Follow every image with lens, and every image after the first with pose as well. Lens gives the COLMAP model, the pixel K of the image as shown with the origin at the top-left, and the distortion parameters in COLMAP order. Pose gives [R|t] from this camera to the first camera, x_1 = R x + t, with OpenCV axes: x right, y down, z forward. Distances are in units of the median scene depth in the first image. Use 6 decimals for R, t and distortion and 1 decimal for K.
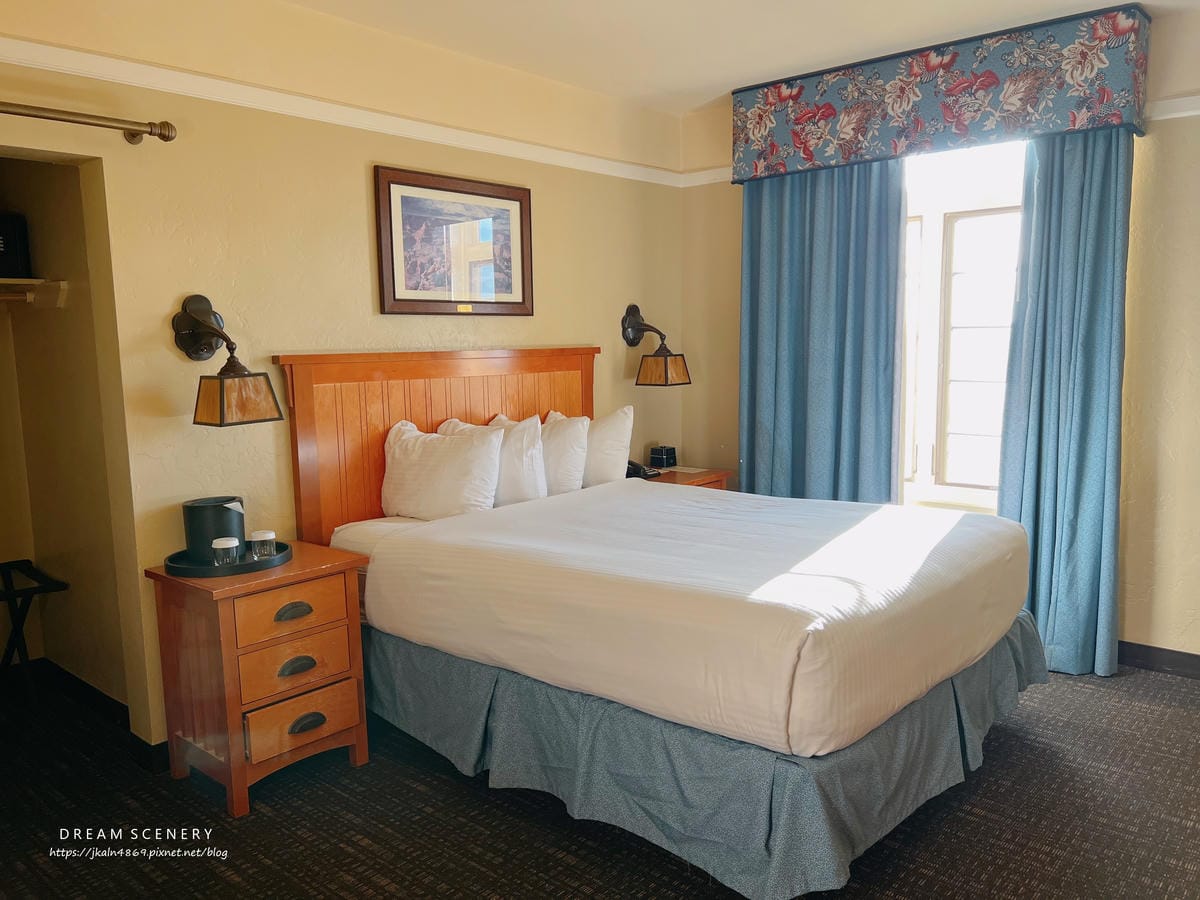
lens RADIAL K [[911.7, 0, 594.9], [0, 911.7, 450.2], [0, 0, 1]] dist [0.032091, -0.002917]
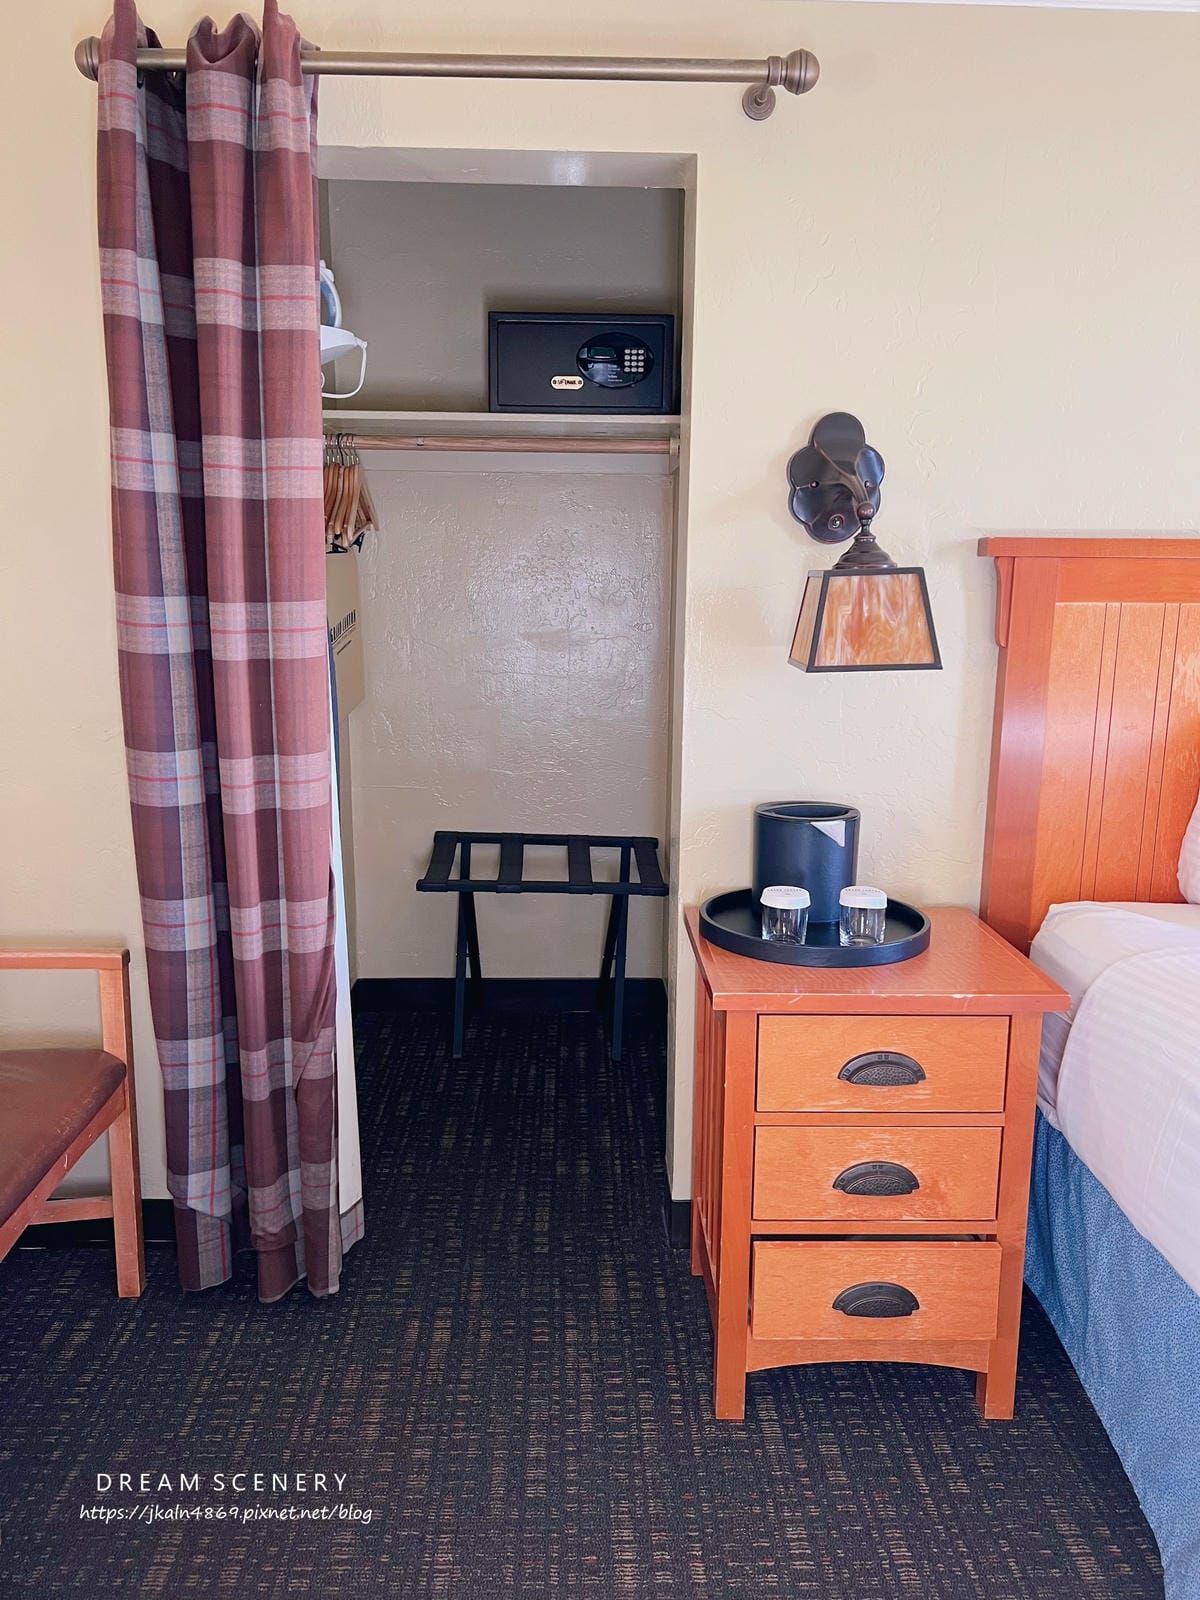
lens RADIAL K [[1207.7, 0, 602.3], [0, 1207.7, 788.6], [0, 0, 1]] dist [0.069057, -0.096307]
pose [[0.672765, 0.169395, -0.720203, 0.006389], [-0.115815, 0.985548, 0.123619, -0.029698], [0.730735, 0.000244, 0.682661, 0.437185]]
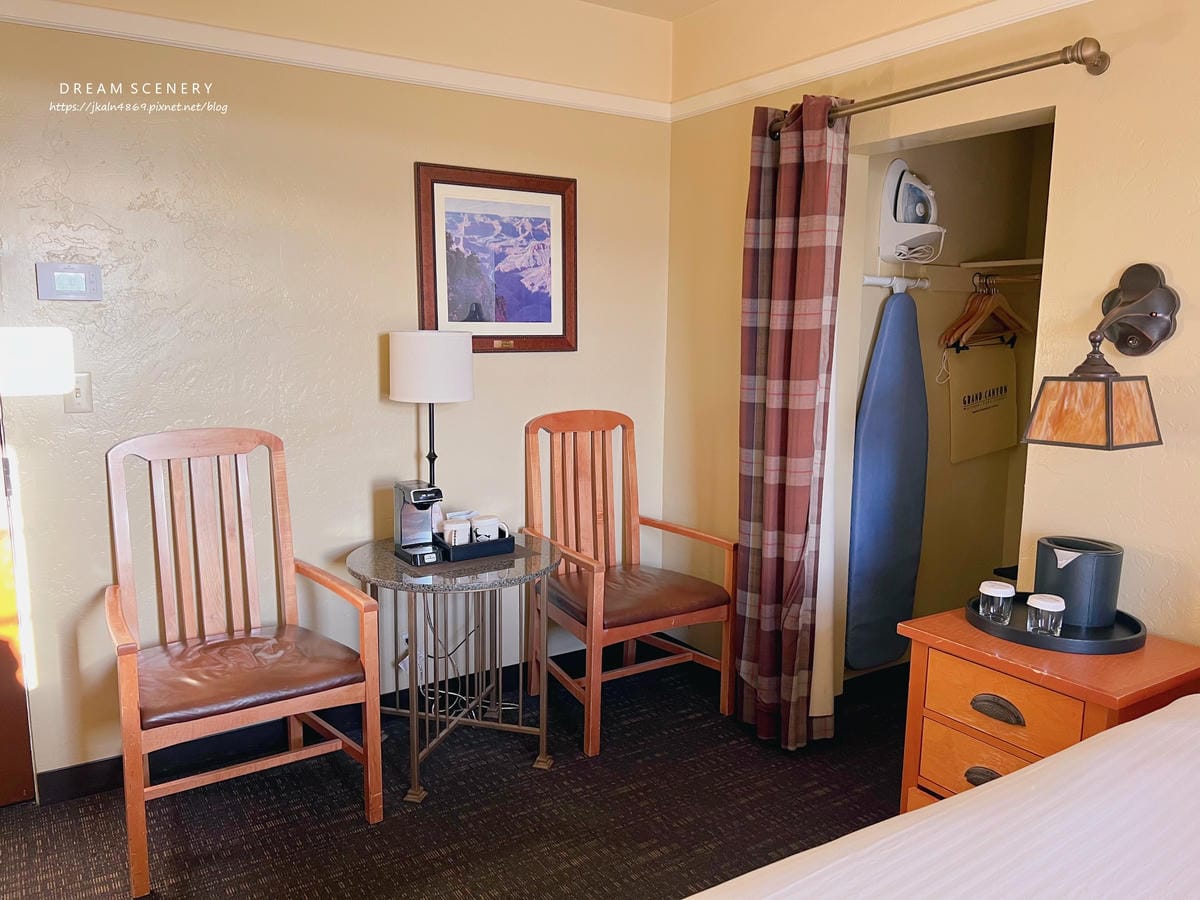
lens RADIAL K [[911.7, 0, 594.9], [0, 911.7, 450.2], [0, 0, 1]] dist [0.032091, -0.002917]
pose [[-0.280321, 0.154437, -0.947401, 0.390898], [-0.119913, 0.973607, 0.194189, -0.117497], [0.952387, 0.168041, -0.254404, 0.809378]]
